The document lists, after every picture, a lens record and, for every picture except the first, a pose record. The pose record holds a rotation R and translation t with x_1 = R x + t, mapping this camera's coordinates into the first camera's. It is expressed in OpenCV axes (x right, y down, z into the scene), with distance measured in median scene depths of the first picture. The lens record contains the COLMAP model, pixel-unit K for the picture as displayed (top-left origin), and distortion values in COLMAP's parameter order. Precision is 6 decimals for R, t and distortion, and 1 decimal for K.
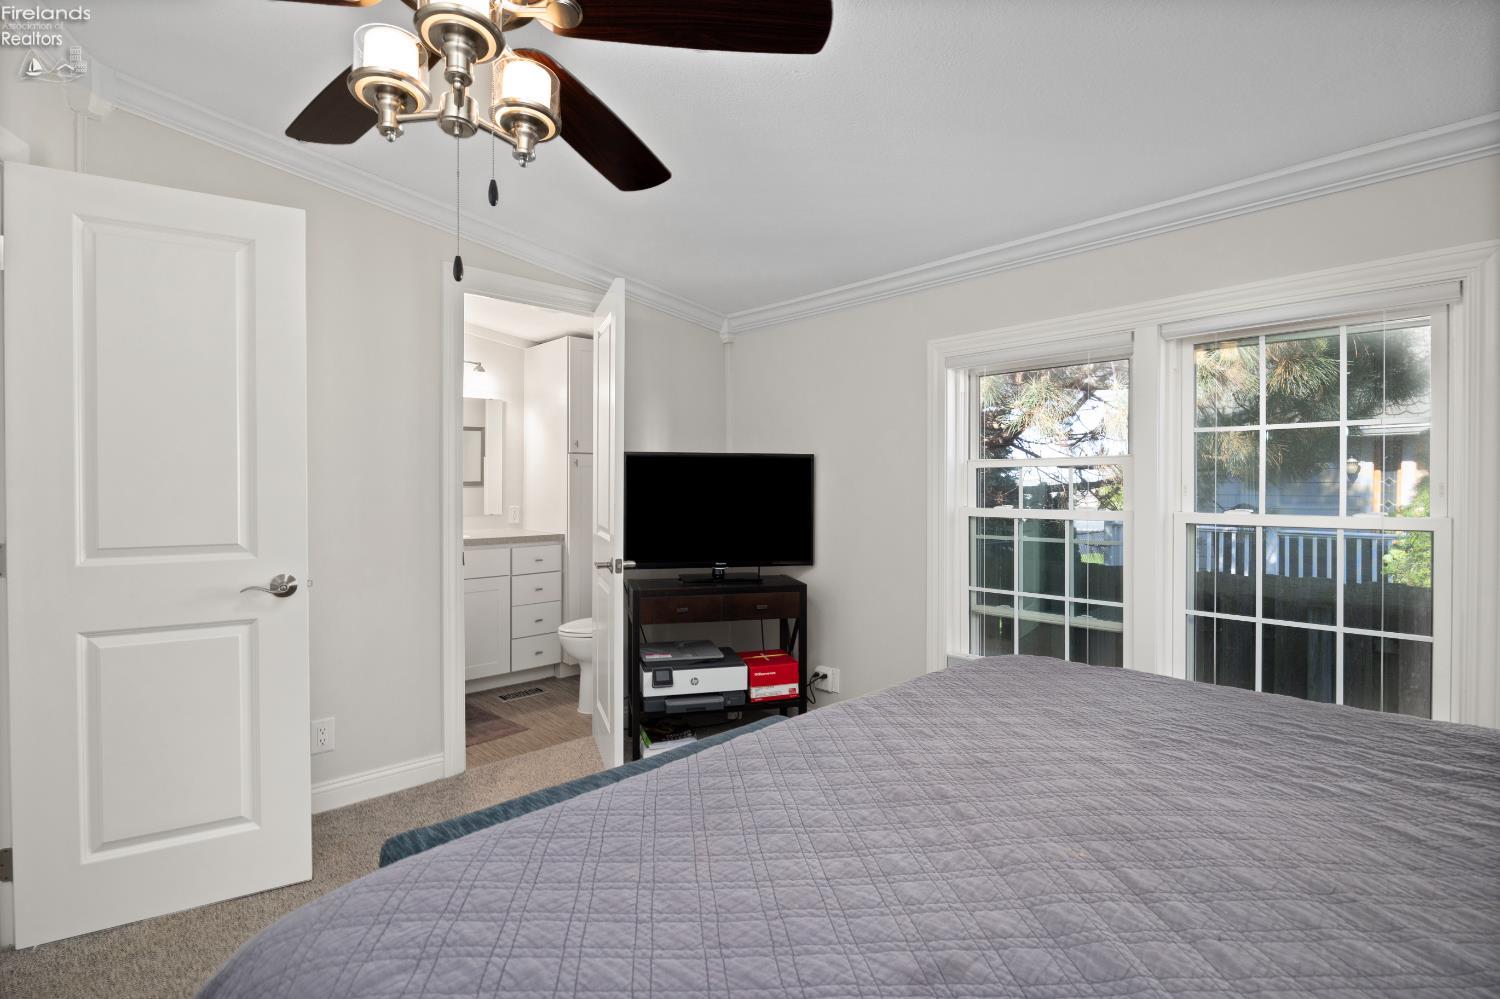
lens RADIAL K [[718.2, 0, 750.0], [0, 718.2, 499.5], [0, 0, 1]] dist [-0.002004, -0.000746]
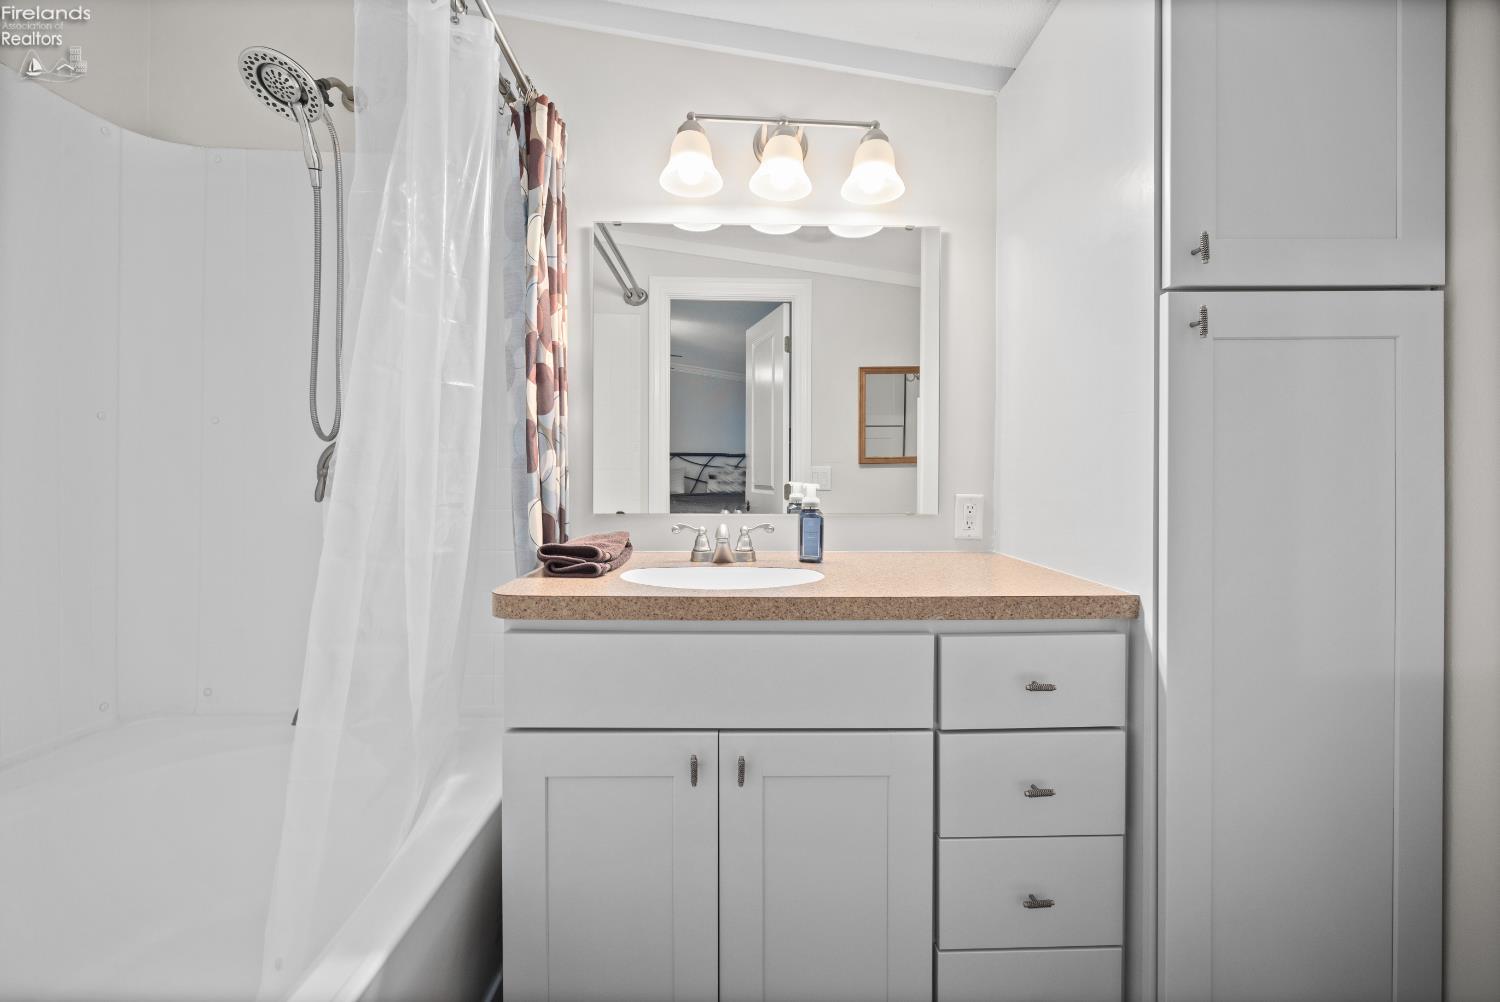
lens RADIAL K [[583.6, 0, 748.6], [0, 583.6, 490.9], [0, 0, 1]] dist [-0.002270, 0.000020]
pose [[0.747311, 0.005185, -0.664454, -0.246303], [-0.008897, 0.999958, -0.002203, 0.011055], [0.664415, 0.007558, 0.747326, 0.814344]]
